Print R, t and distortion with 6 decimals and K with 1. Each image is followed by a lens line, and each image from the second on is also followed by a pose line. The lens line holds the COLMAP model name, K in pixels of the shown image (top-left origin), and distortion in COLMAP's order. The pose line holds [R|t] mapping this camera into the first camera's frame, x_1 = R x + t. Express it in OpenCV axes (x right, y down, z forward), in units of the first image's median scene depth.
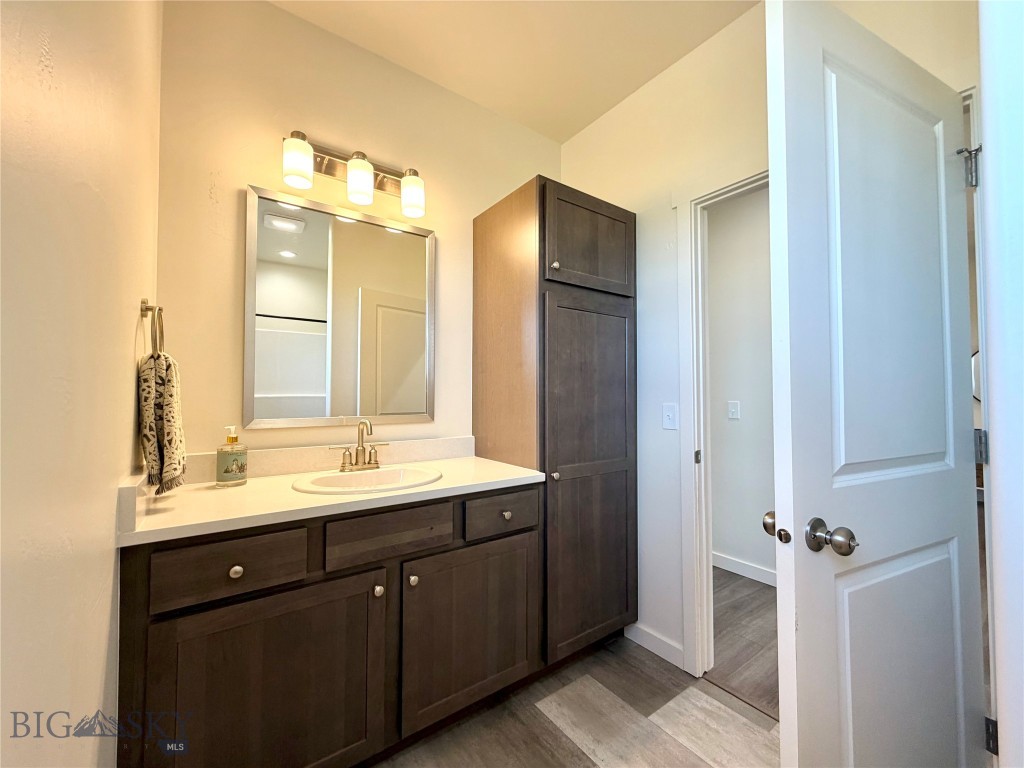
lens RADIAL K [[406.2, 0, 506.3], [0, 406.2, 385.4], [0, 0, 1]] dist [-0.008338, -0.000244]
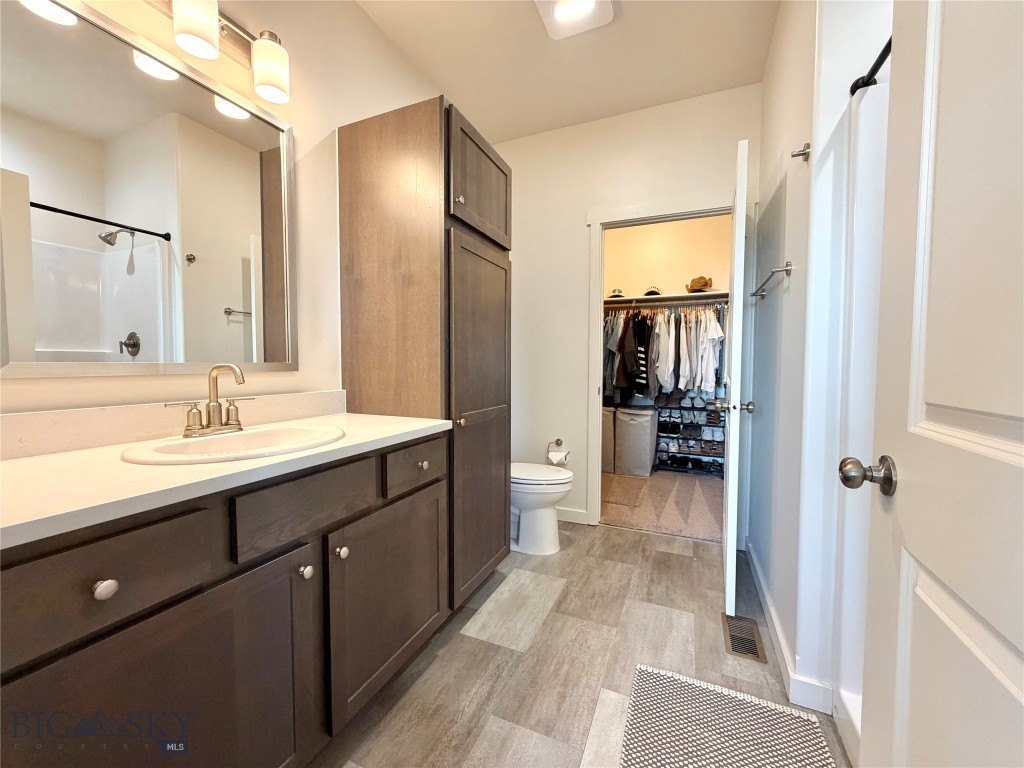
lens RADIAL K [[406.2, 0, 506.8], [0, 406.2, 380.4], [0, 0, 1]] dist [-0.008338, -0.000244]
pose [[0.864490, -0.016750, 0.502371, -0.272167], [-0.020515, 0.997436, 0.068559, 0.052256], [-0.502232, -0.069575, 0.861930, 0.112251]]
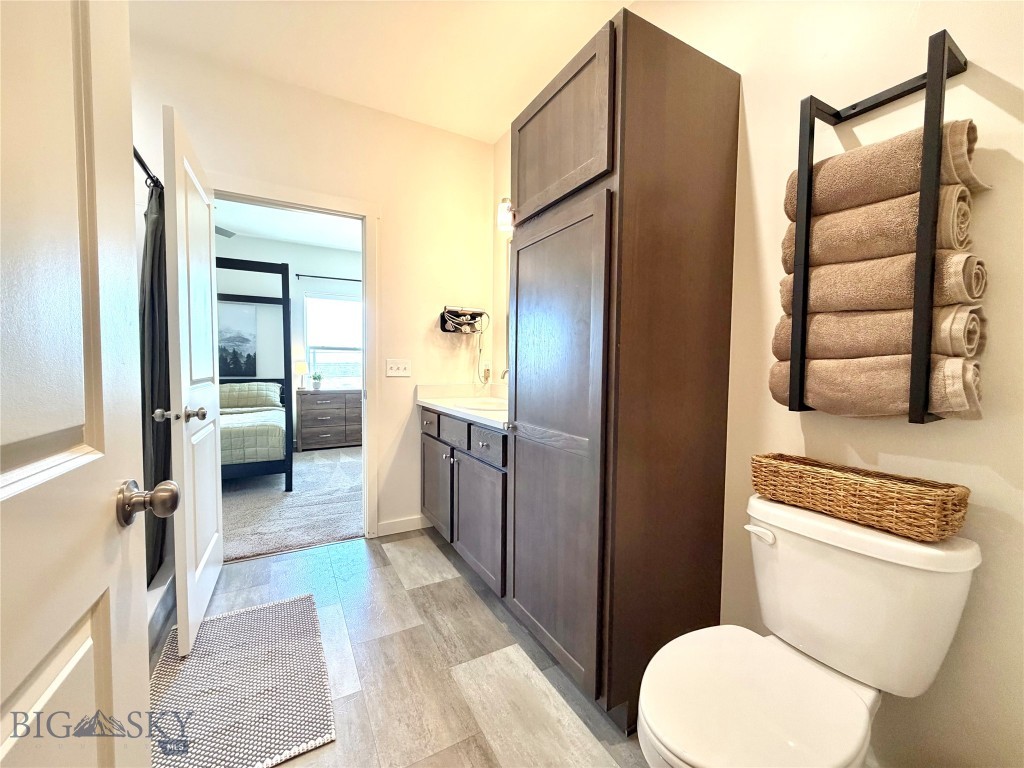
lens RADIAL K [[406.2, 0, 512.7], [0, 406.2, 387.0], [0, 0, 1]] dist [-0.008338, -0.000244]
pose [[-0.114639, 0.044300, -0.992419, 1.097554], [0.025398, 0.998809, 0.041652, 0.081132], [0.993083, -0.020431, -0.115627, 1.126967]]
